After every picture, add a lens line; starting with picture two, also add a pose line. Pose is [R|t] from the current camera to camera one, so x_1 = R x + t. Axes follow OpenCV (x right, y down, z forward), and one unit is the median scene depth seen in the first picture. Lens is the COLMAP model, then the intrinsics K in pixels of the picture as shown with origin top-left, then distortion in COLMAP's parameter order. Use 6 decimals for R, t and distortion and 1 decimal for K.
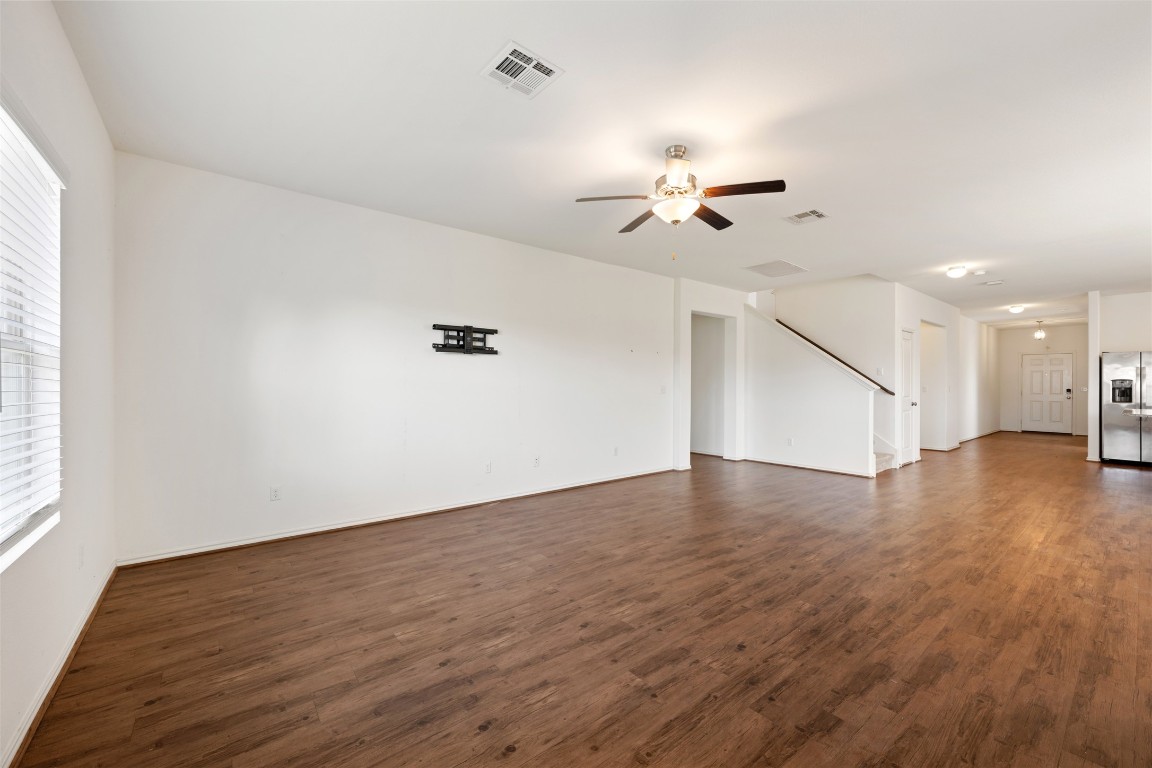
lens RADIAL K [[453.6, 0, 573.4], [0, 453.6, 385.4], [0, 0, 1]] dist [-0.001189, -0.000278]
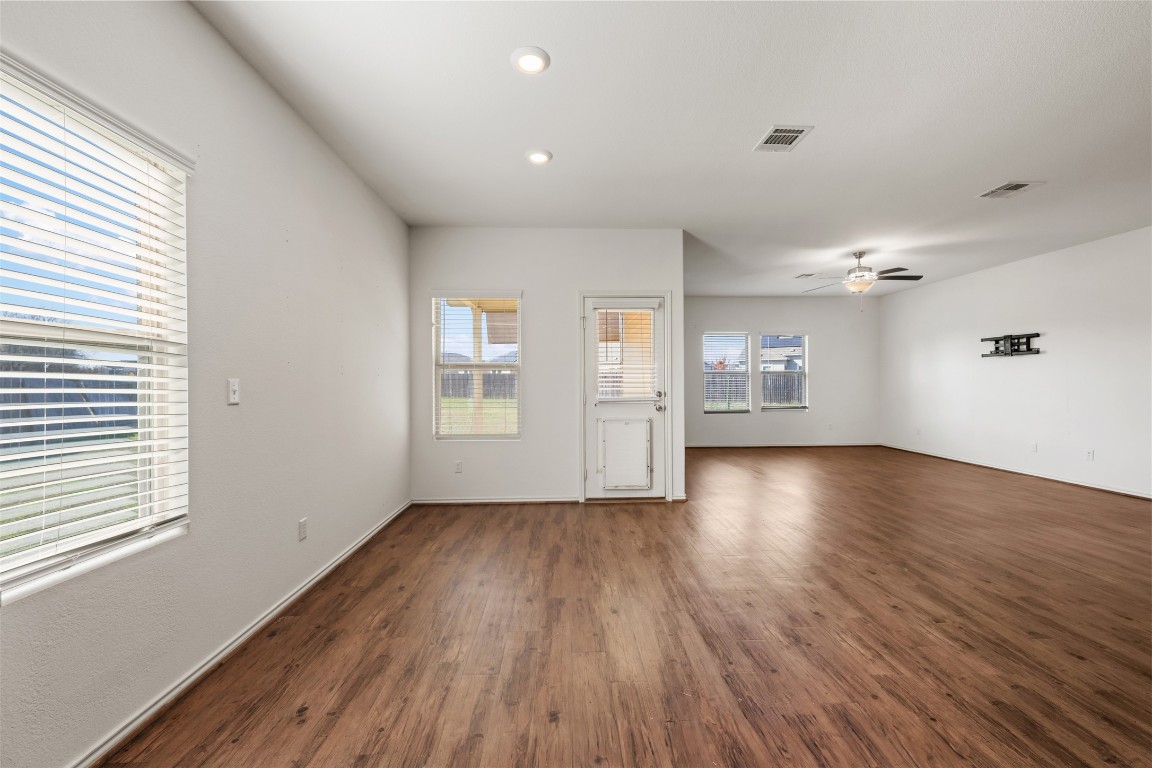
lens RADIAL K [[453.6, 0, 577.4], [0, 453.6, 380.8], [0, 0, 1]] dist [-0.001189, -0.000278]
pose [[-0.590758, -0.002193, -0.806846, 1.032773], [0.001517, 0.999992, -0.003828, 0.003509], [0.806847, -0.003485, -0.590750, 0.500367]]
